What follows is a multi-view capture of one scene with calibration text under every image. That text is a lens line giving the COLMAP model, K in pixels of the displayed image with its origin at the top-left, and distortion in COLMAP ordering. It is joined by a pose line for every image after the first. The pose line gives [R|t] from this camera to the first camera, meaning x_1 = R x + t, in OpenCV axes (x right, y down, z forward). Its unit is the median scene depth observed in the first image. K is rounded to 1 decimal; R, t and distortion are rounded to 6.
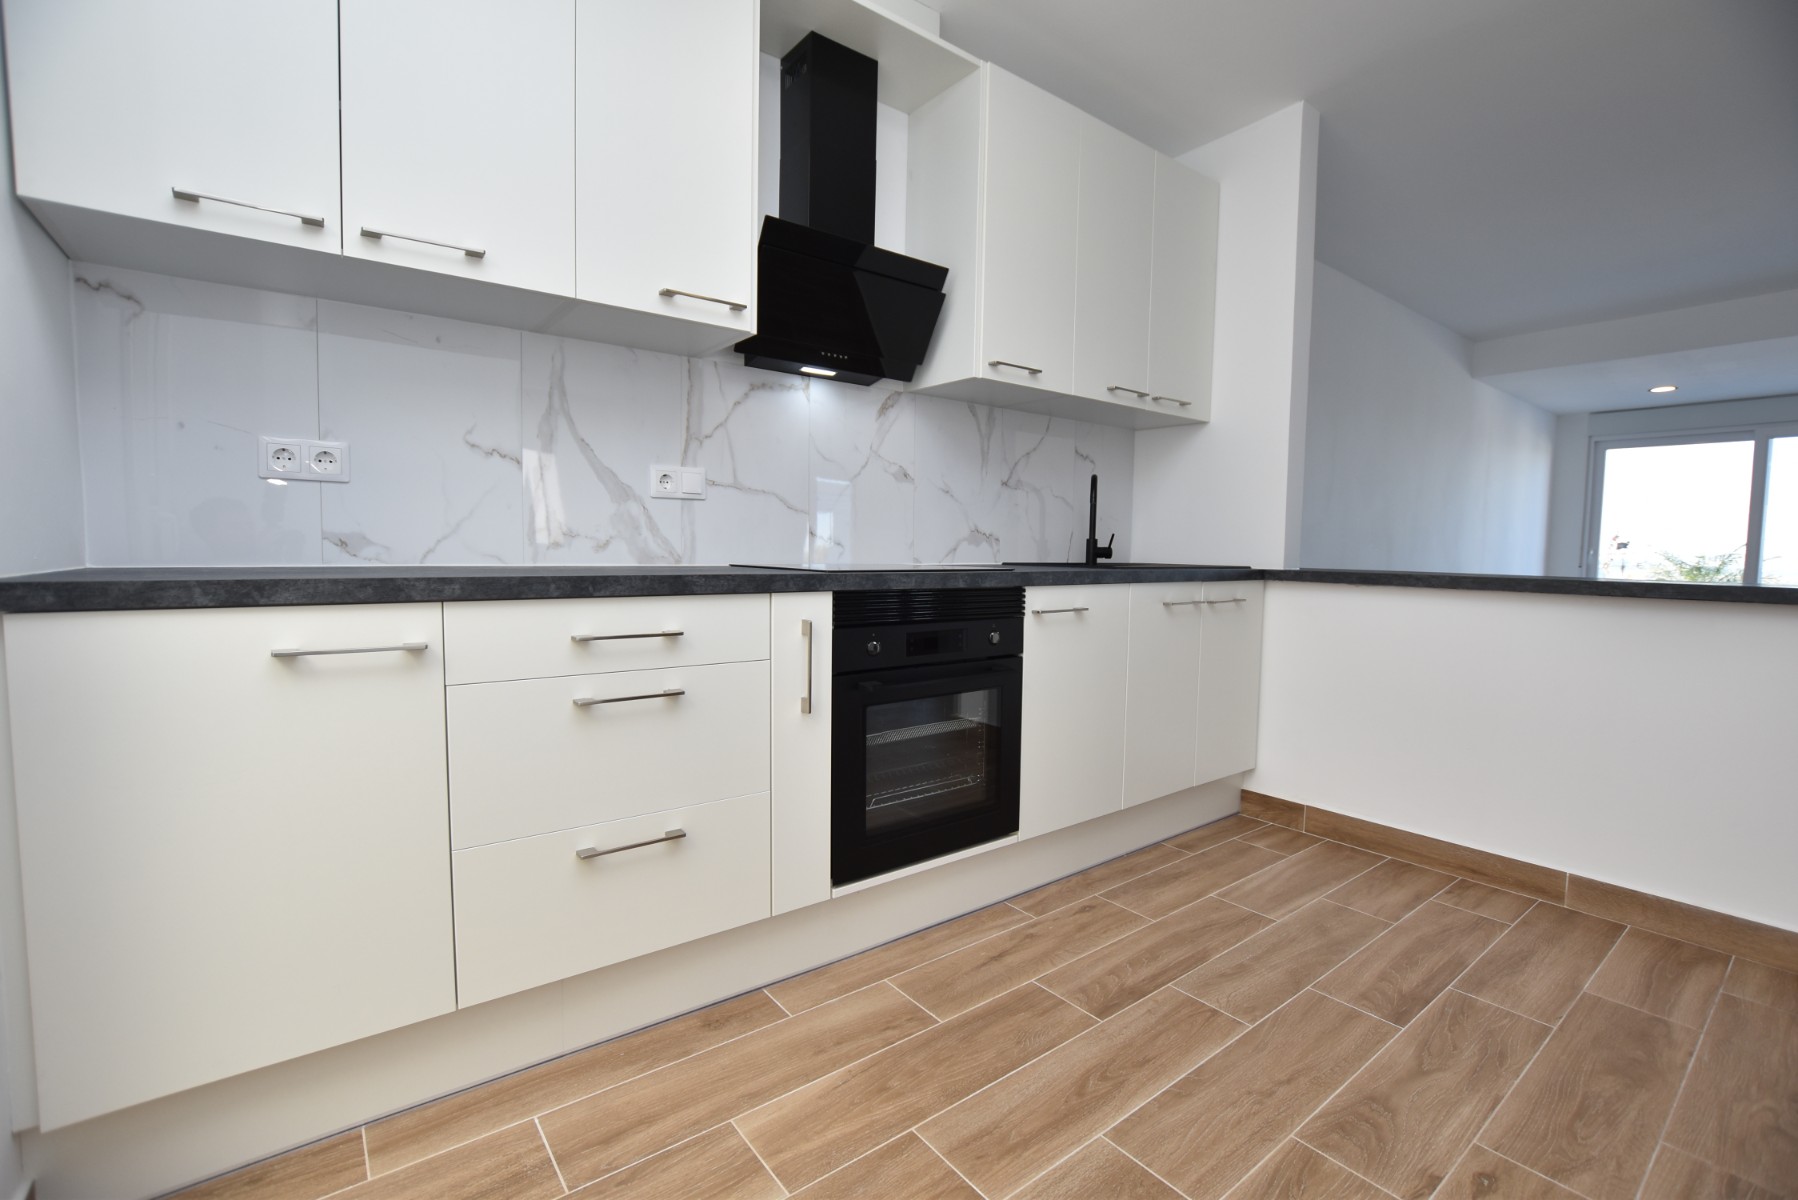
lens RADIAL K [[794.9, 0, 899.0], [0, 794.9, 600.0], [0, 0, 1]] dist [-0.028406, 0.000979]
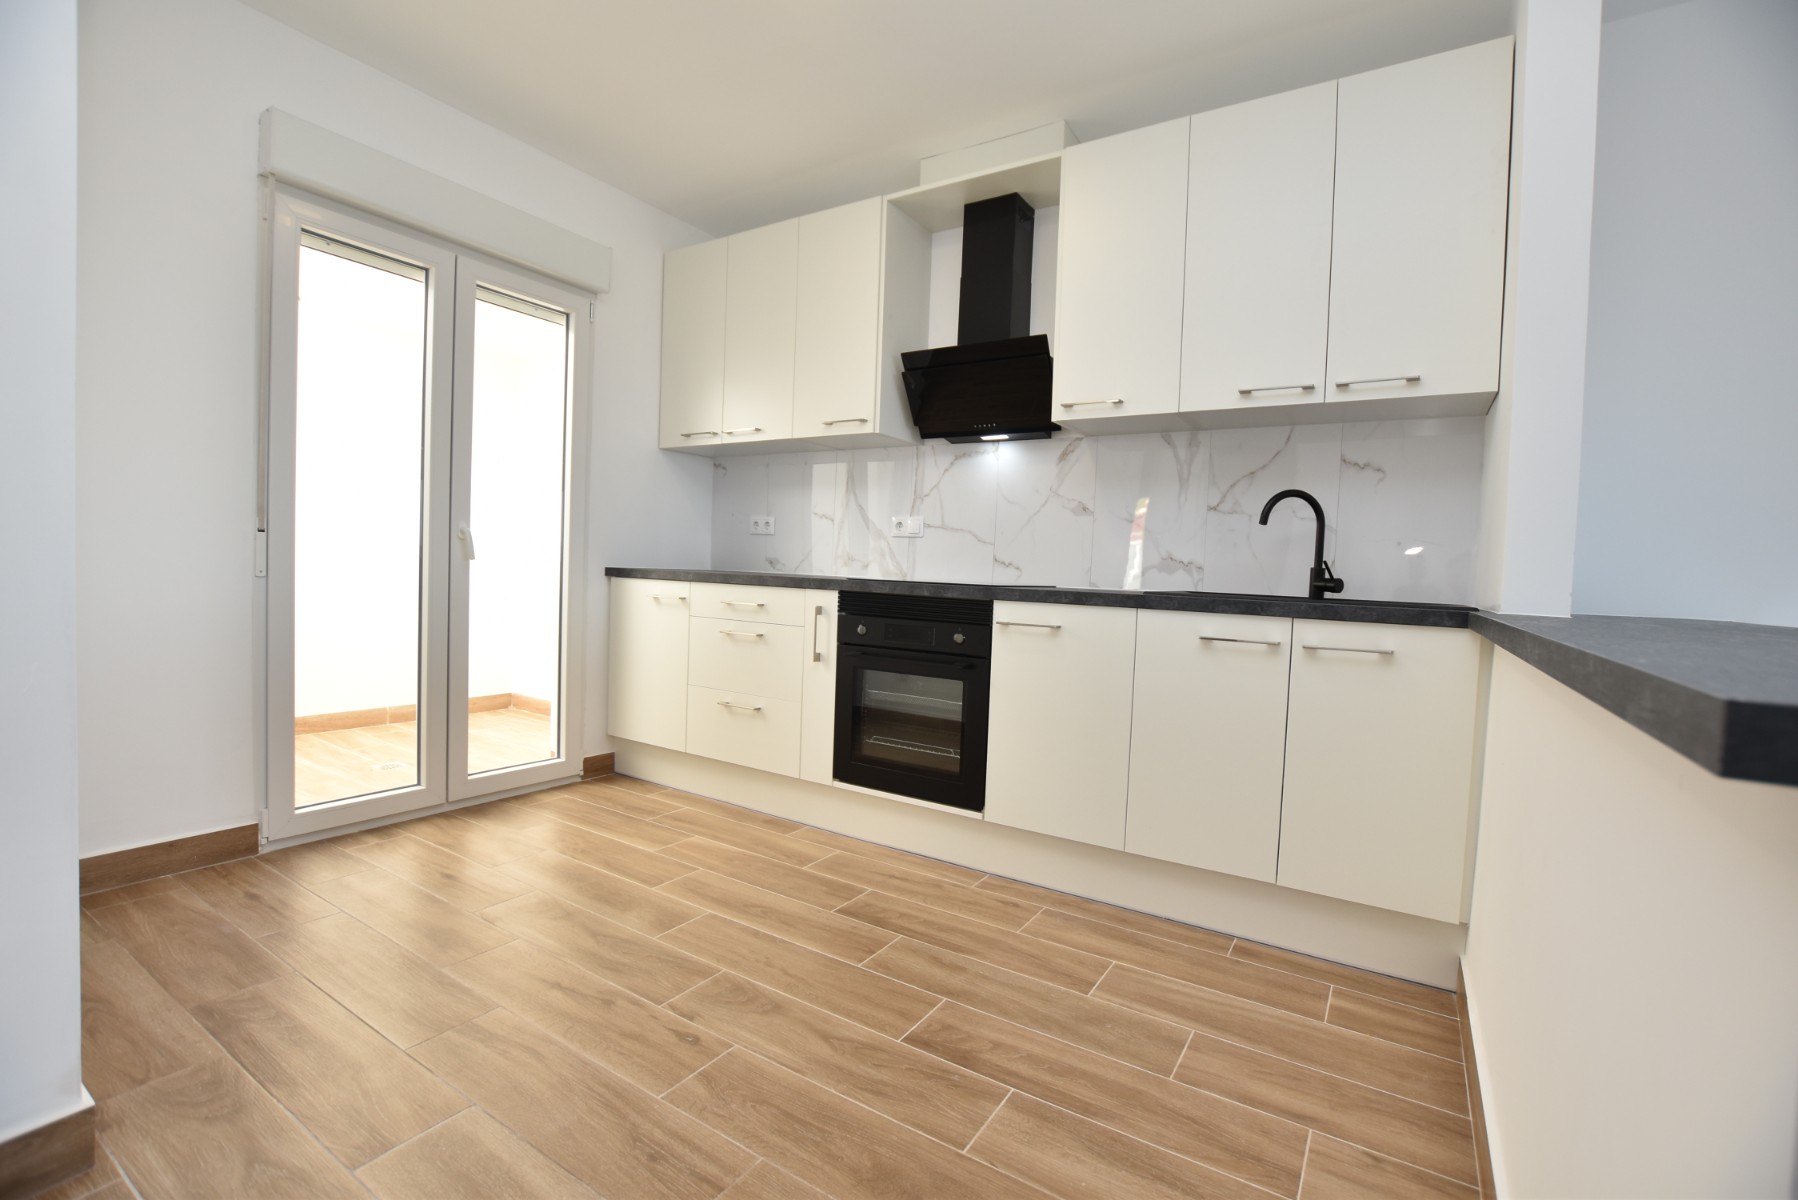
lens RADIAL K [[790.1, 0, 899.0], [0, 790.1, 600.0], [0, 0, 1]] dist [-0.037930, 0.006142]
pose [[0.336331, 0.035531, -0.941073, 1.226551], [-0.098210, 0.995163, 0.002474, -0.006599], [0.936609, 0.091590, 0.338194, 0.483460]]
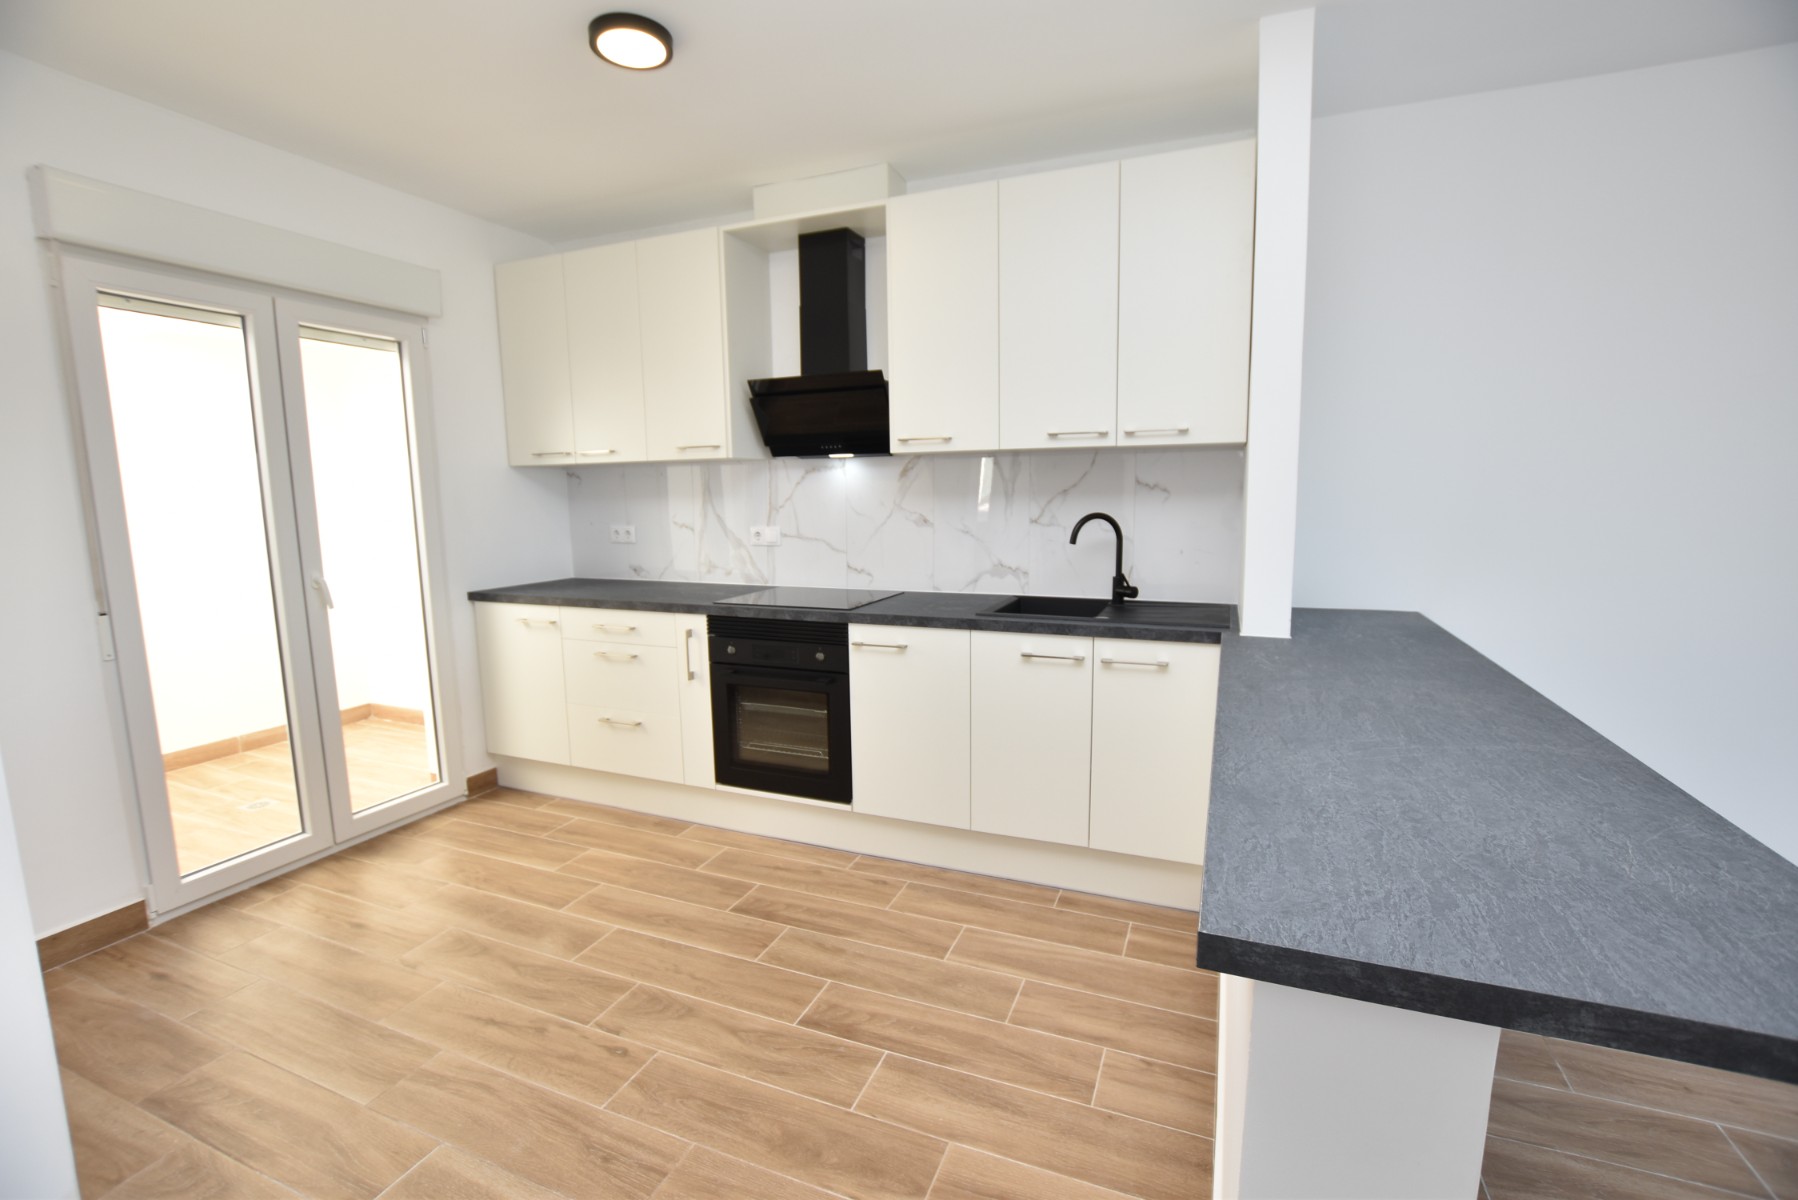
lens RADIAL K [[790.1, 0, 899.0], [0, 790.1, 600.0], [0, 0, 1]] dist [-0.037930, 0.006142]
pose [[0.496589, 0.096536, -0.862601, 1.352656], [-0.038917, 0.995273, 0.088980, -0.178319], [0.867113, -0.010617, 0.497998, 0.425192]]
